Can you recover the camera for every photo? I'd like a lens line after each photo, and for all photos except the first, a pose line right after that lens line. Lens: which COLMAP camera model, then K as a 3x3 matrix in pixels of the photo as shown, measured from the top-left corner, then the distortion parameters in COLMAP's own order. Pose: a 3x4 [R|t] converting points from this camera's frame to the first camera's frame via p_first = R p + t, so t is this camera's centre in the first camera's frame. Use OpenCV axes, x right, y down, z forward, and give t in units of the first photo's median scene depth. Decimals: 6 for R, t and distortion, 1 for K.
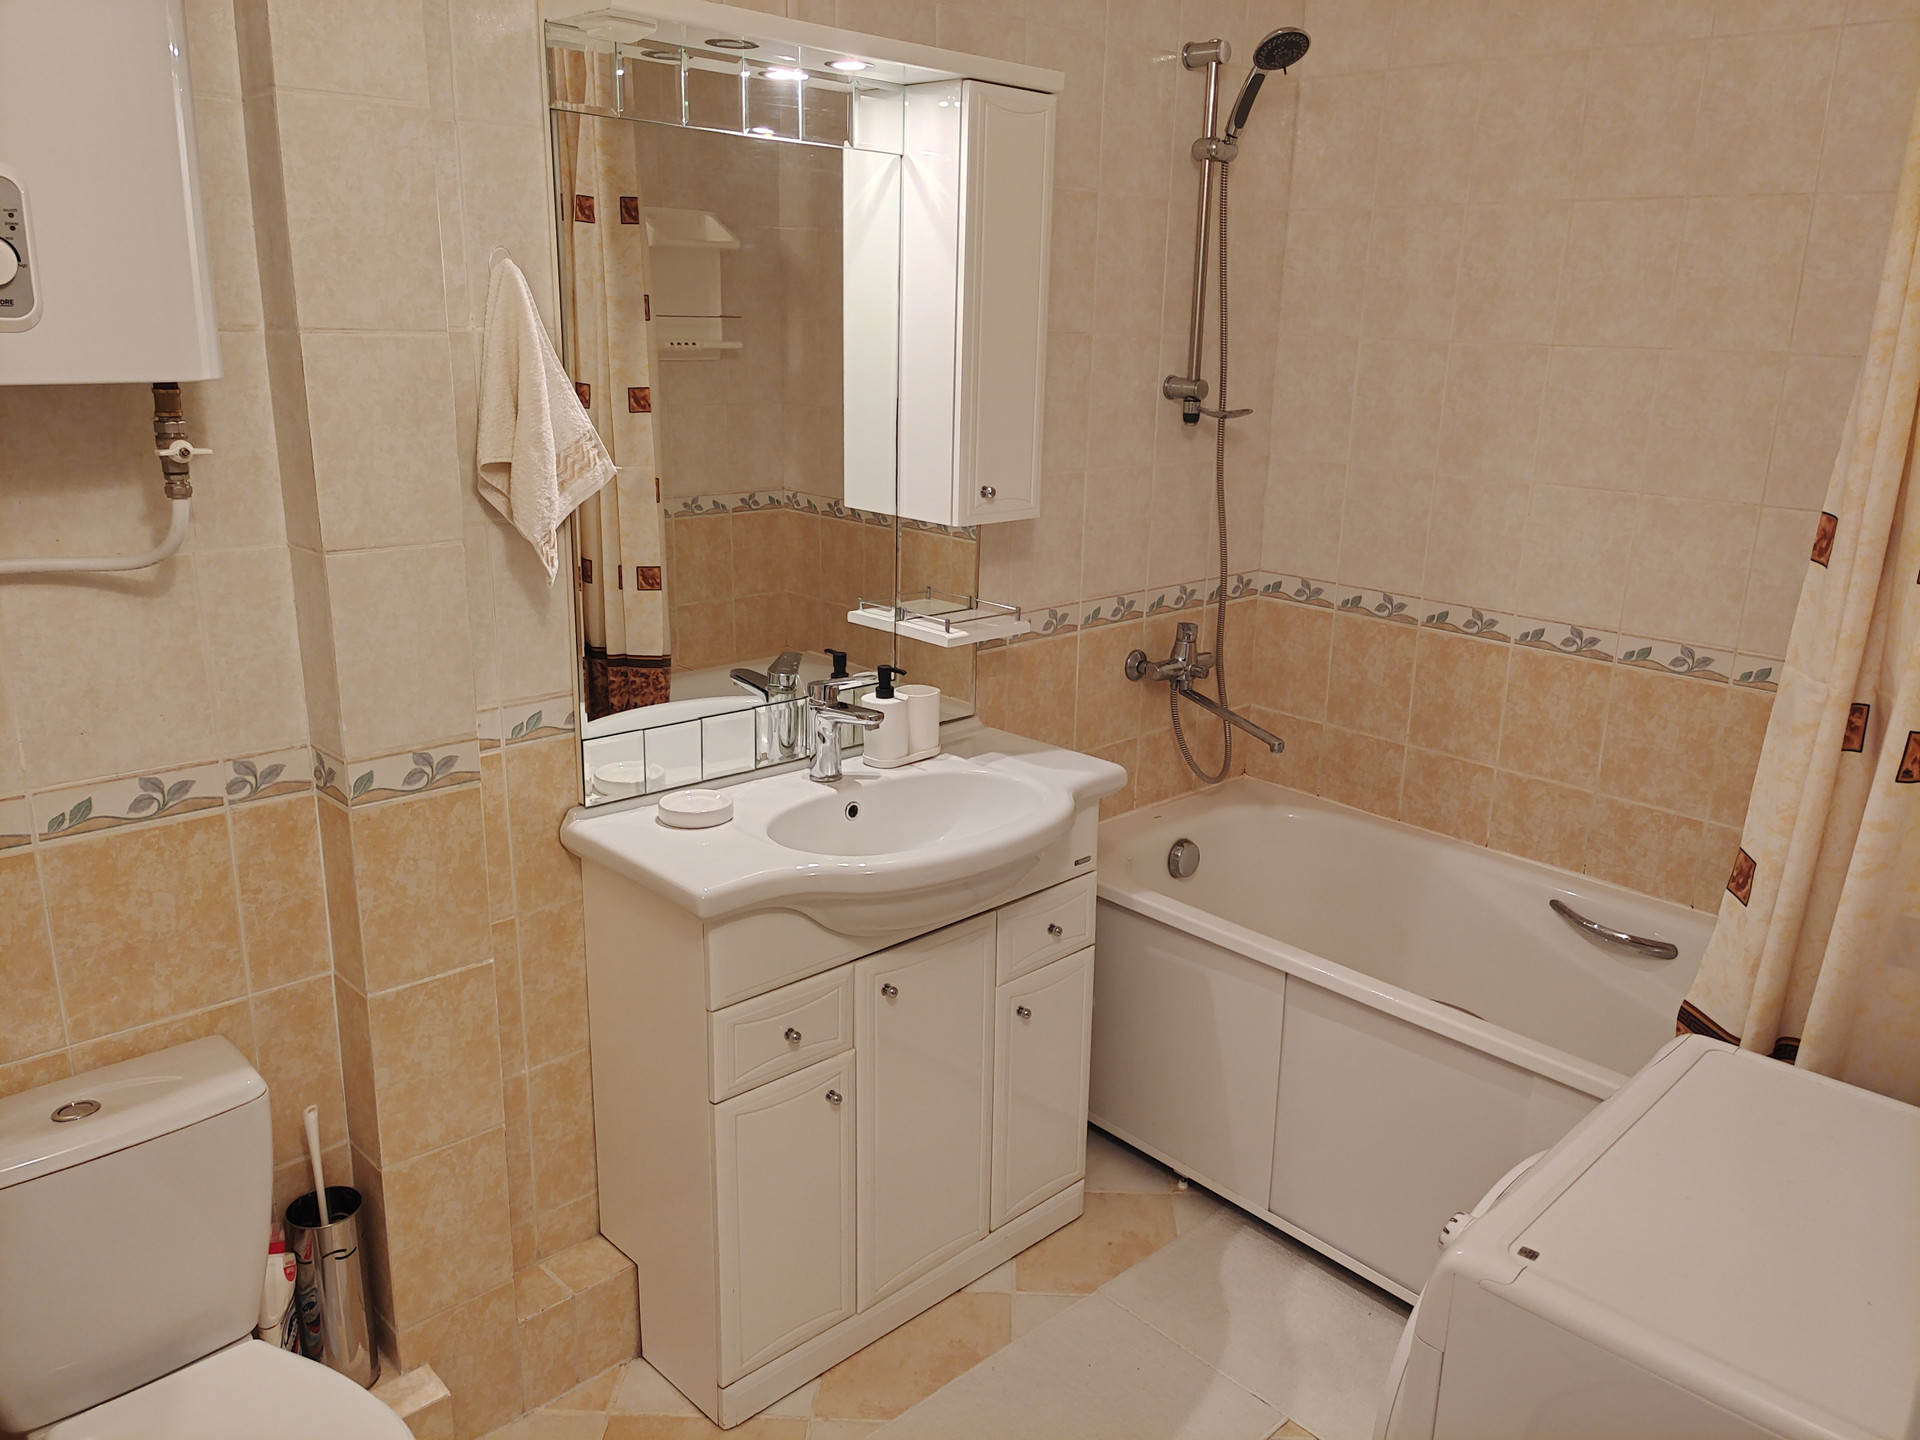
lens RADIAL K [[1445.9, 0, 951.0], [0, 1445.9, 680.5], [0, 0, 1]] dist [0.042542, -0.059941]
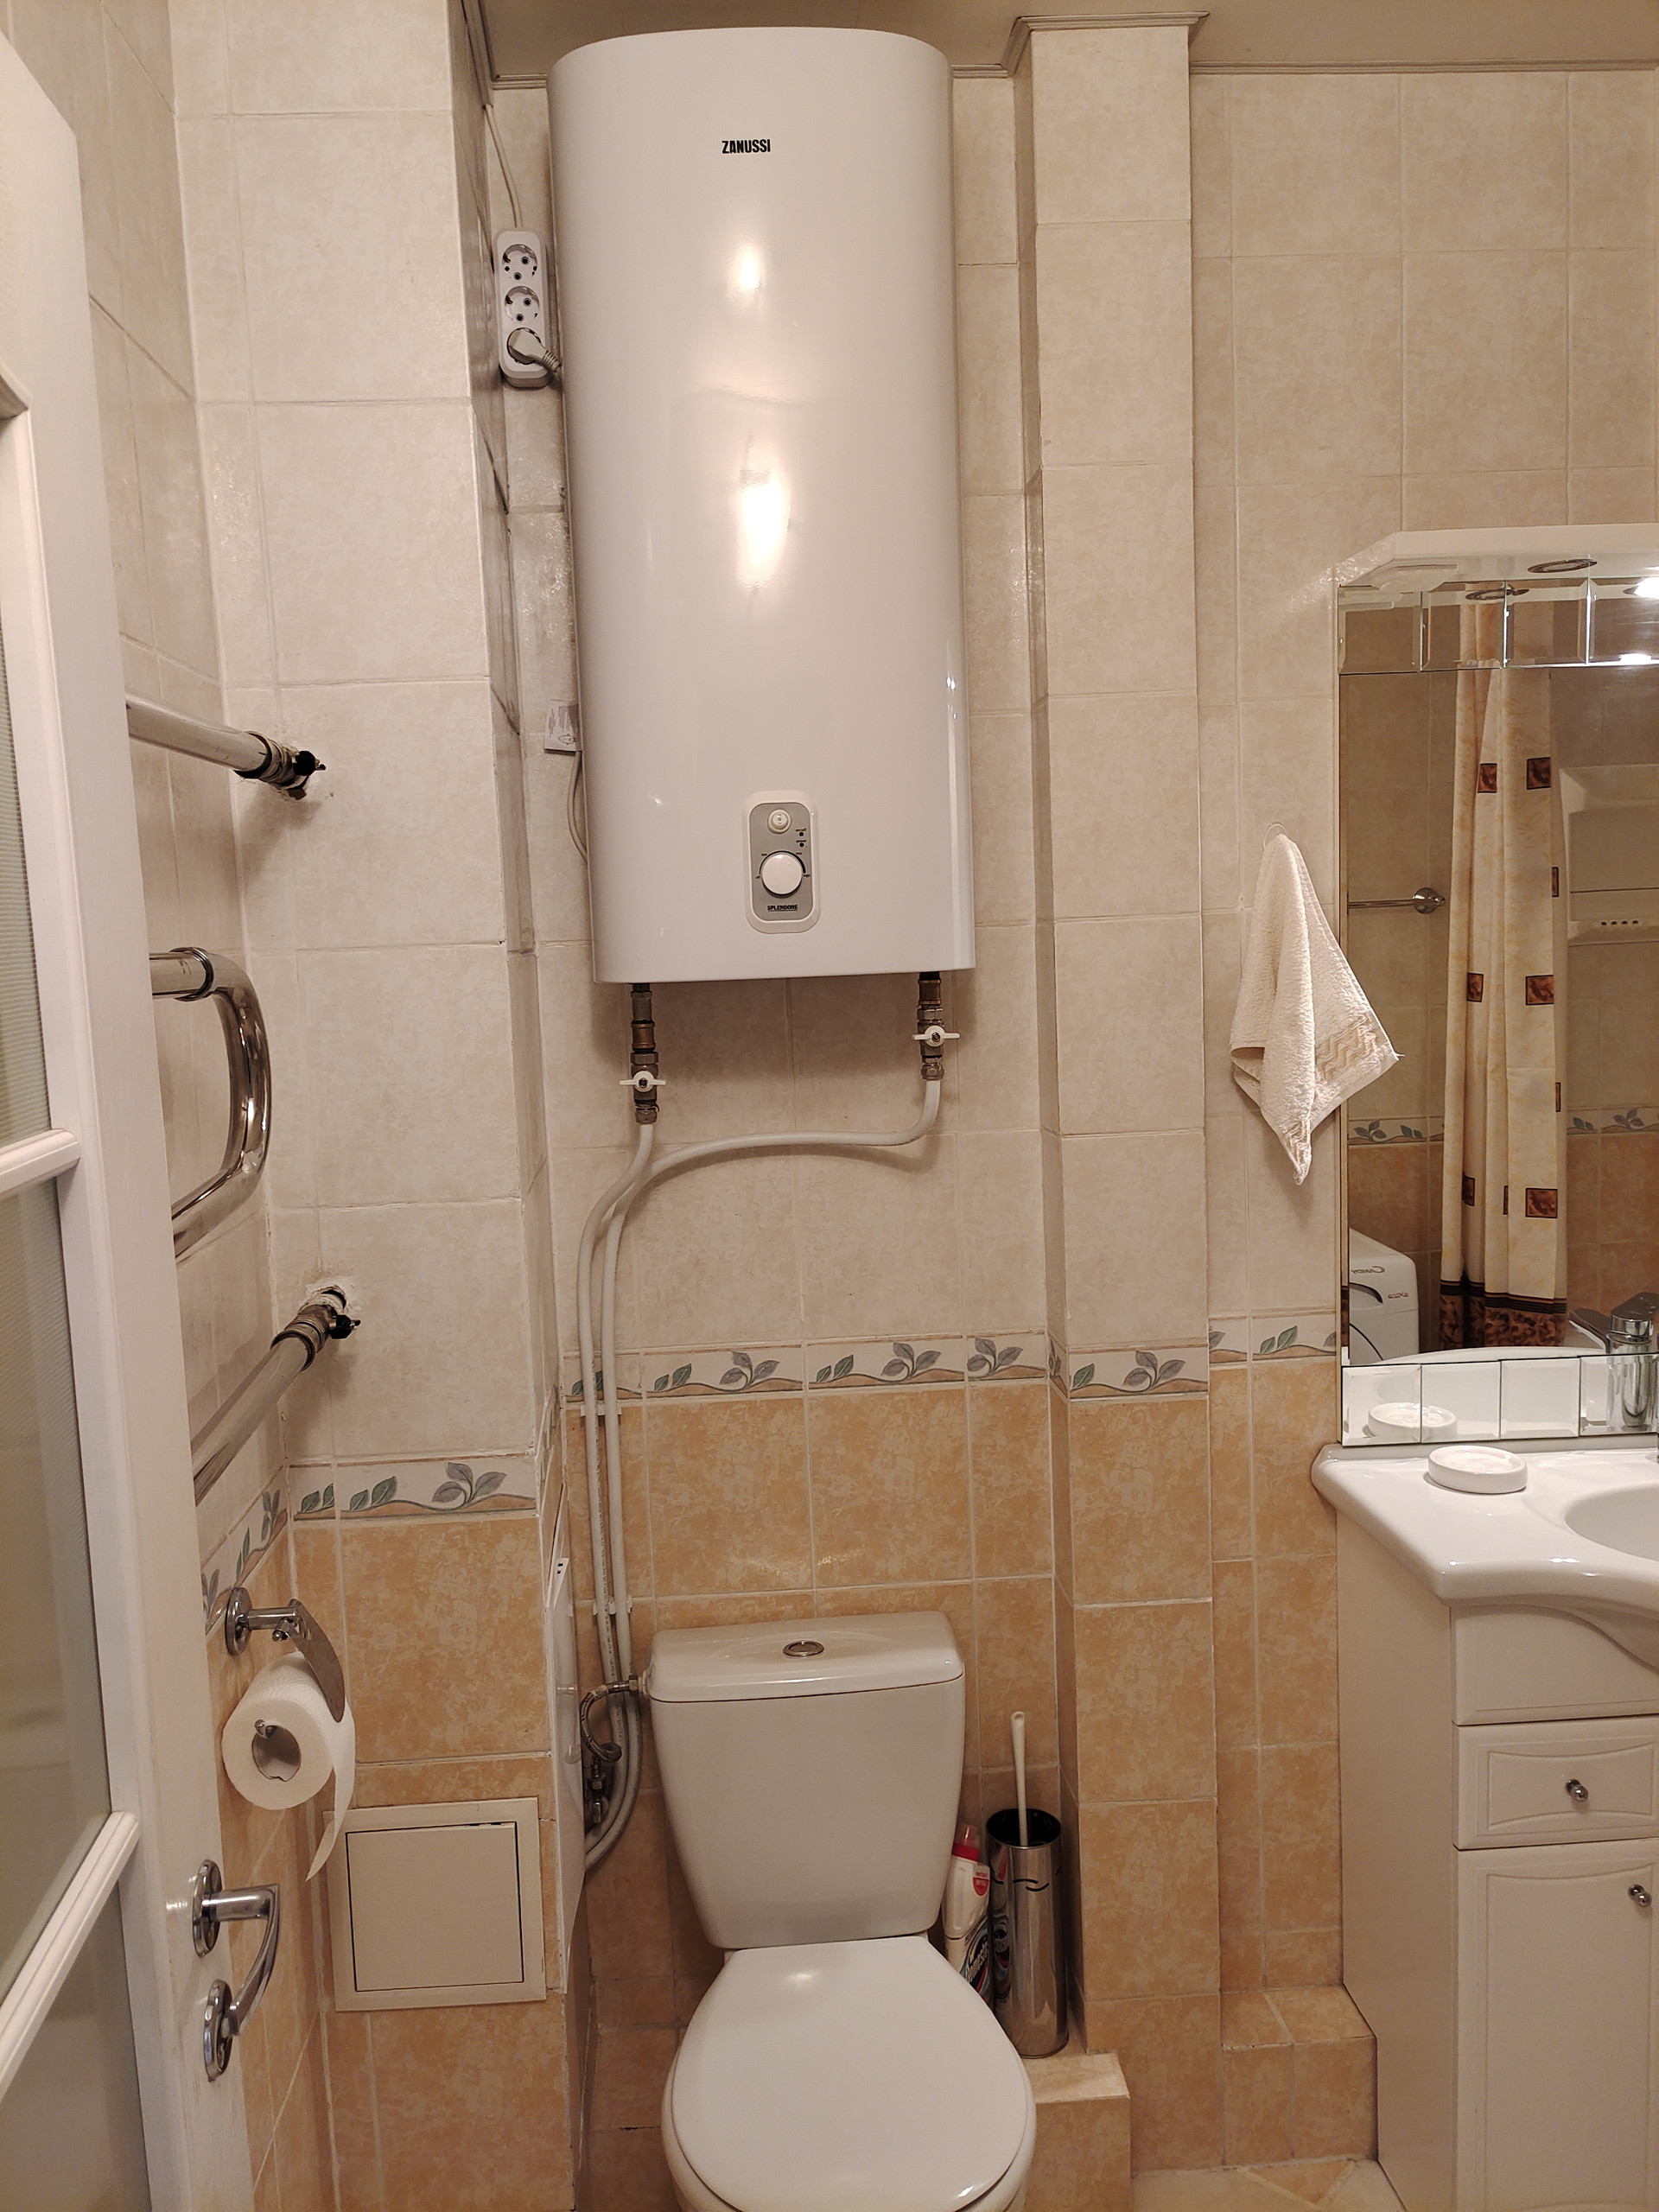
lens RADIAL K [[1665.8, 0, 817.3], [0, 1665.8, 1072.0], [0, 0, 1]] dist [0.042542, -0.059941]
pose [[0.745070, -0.004178, -0.666973, 0.191588], [-0.103821, 0.987065, -0.122161, 0.024011], [0.658856, 0.160265, 0.734999, 0.035686]]
